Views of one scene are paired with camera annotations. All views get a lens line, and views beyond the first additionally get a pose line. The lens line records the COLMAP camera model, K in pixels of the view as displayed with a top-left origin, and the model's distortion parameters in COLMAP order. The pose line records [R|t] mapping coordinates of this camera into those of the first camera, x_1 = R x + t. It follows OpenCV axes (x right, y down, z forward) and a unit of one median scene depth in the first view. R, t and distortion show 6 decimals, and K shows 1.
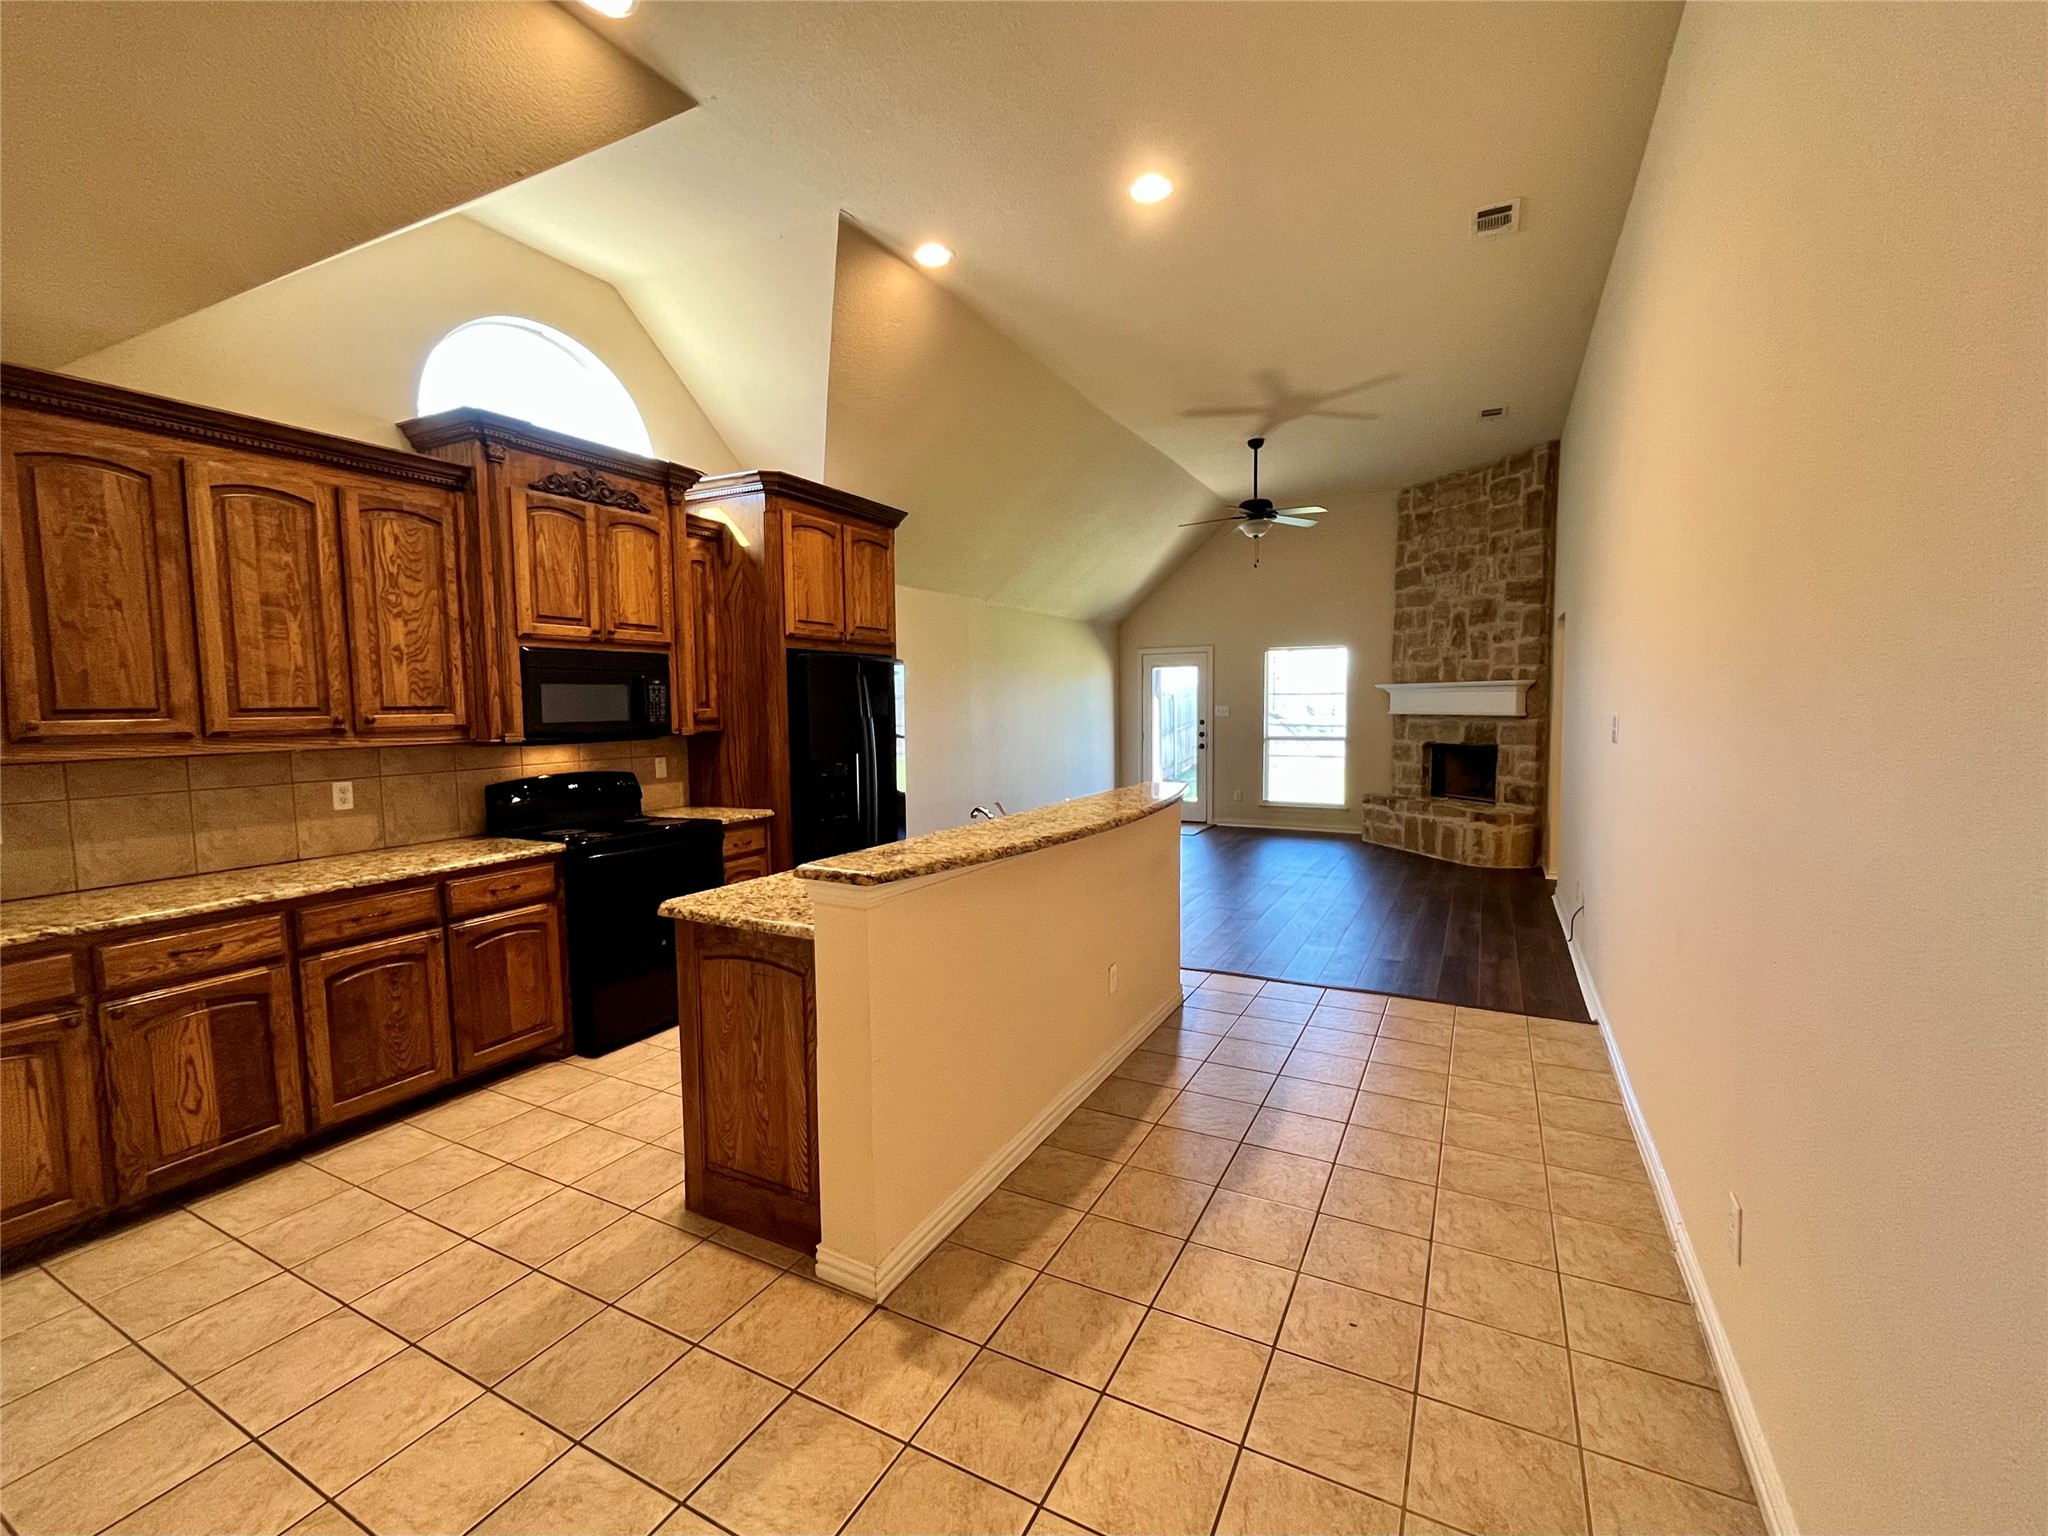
lens RADIAL K [[853.2, 0, 1009.0], [0, 853.2, 769.9], [0, 0, 1]] dist [-0.005714, 0.001232]
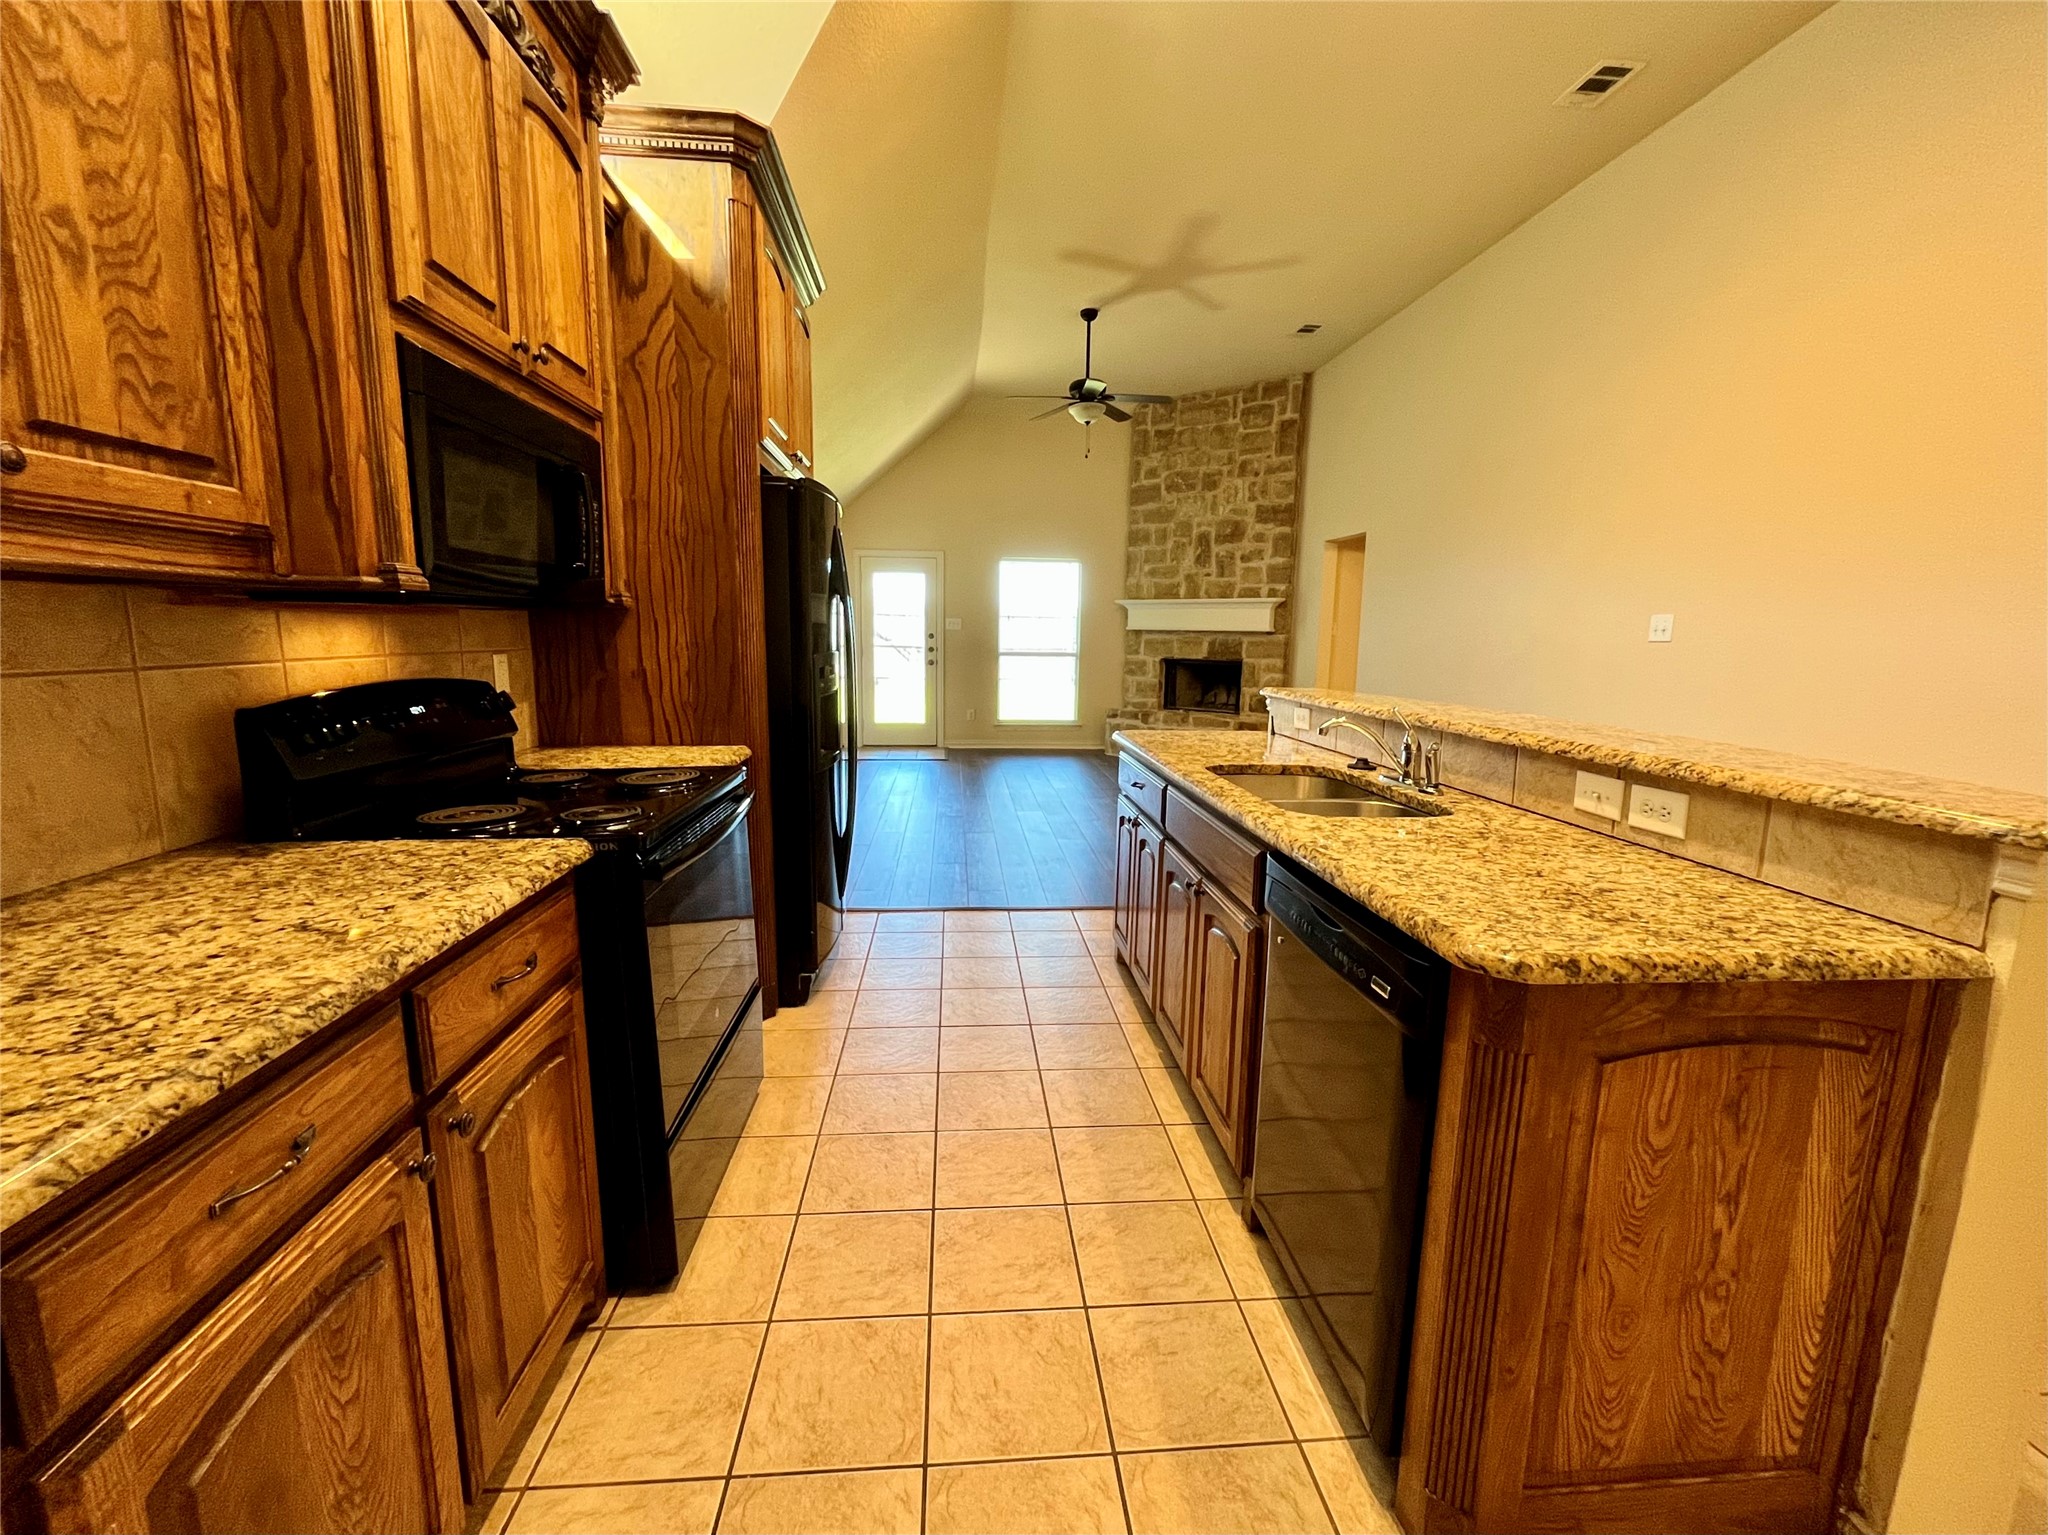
lens RADIAL K [[853.2, 0, 1028.5], [0, 853.2, 766.7], [0, 0, 1]] dist [-0.005714, 0.001232]
pose [[0.848639, -0.060923, 0.525453, -0.236842], [0.017644, 0.996053, 0.086991, 0.007937], [-0.528679, -0.064553, 0.846364, 0.226999]]
